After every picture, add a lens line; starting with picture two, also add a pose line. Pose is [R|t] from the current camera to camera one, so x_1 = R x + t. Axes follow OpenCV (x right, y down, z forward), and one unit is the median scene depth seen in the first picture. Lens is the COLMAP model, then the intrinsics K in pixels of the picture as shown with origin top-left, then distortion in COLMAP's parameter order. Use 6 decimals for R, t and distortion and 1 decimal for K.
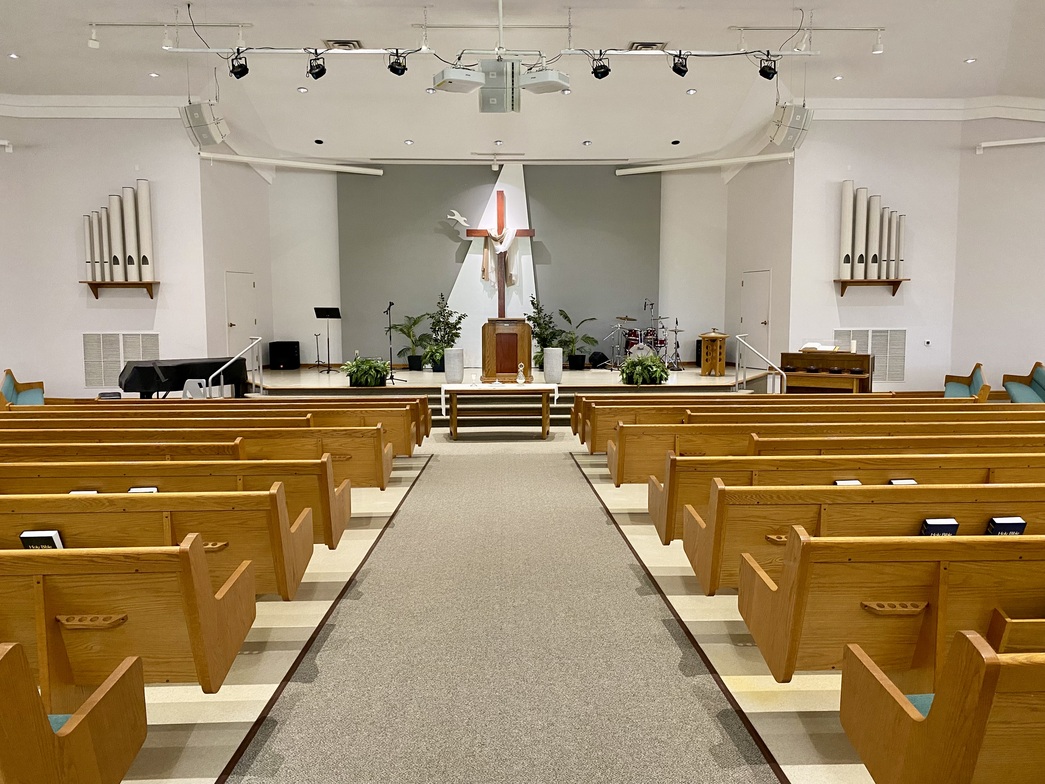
lens RADIAL K [[853.3, 0, 522.5], [0, 853.3, 392.0], [0, 0, 1]] dist [0.022548, -0.010769]
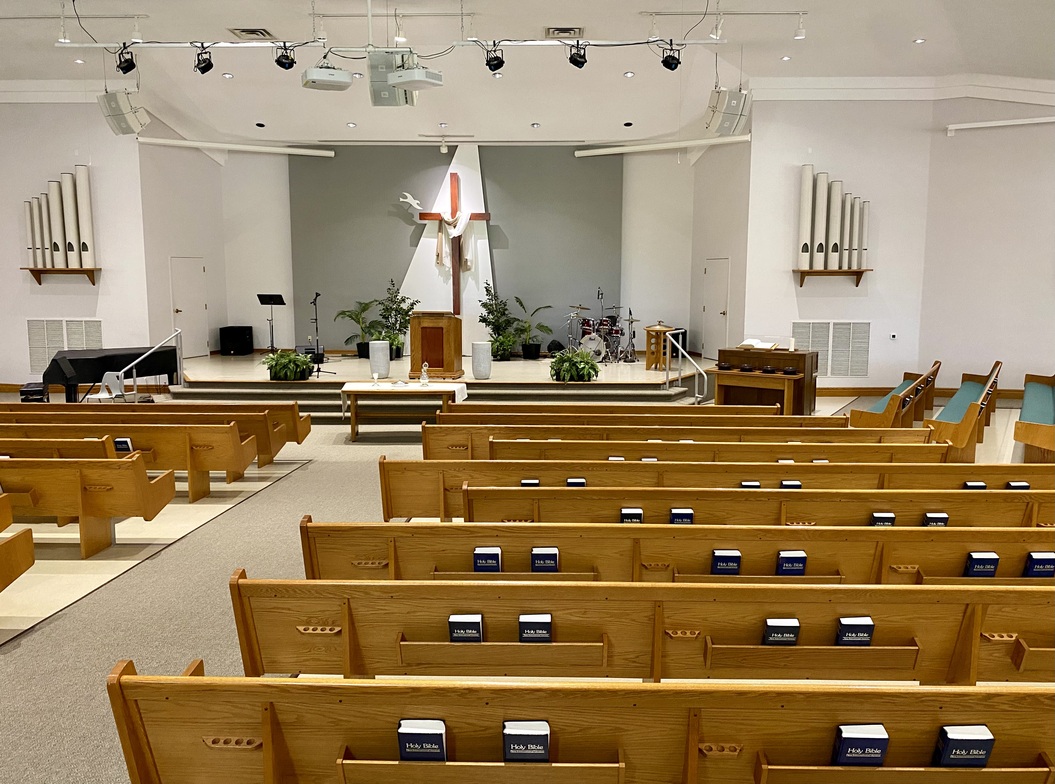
lens RADIAL K [[876.7, 0, 527.5], [0, 876.7, 392.0], [0, 0, 1]] dist [0.011403, 0.009171]
pose [[0.998127, 0.014420, -0.059458, 0.130801], [-0.011991, 0.999087, 0.041004, -0.031791], [0.059995, -0.040215, 0.997388, 0.002769]]
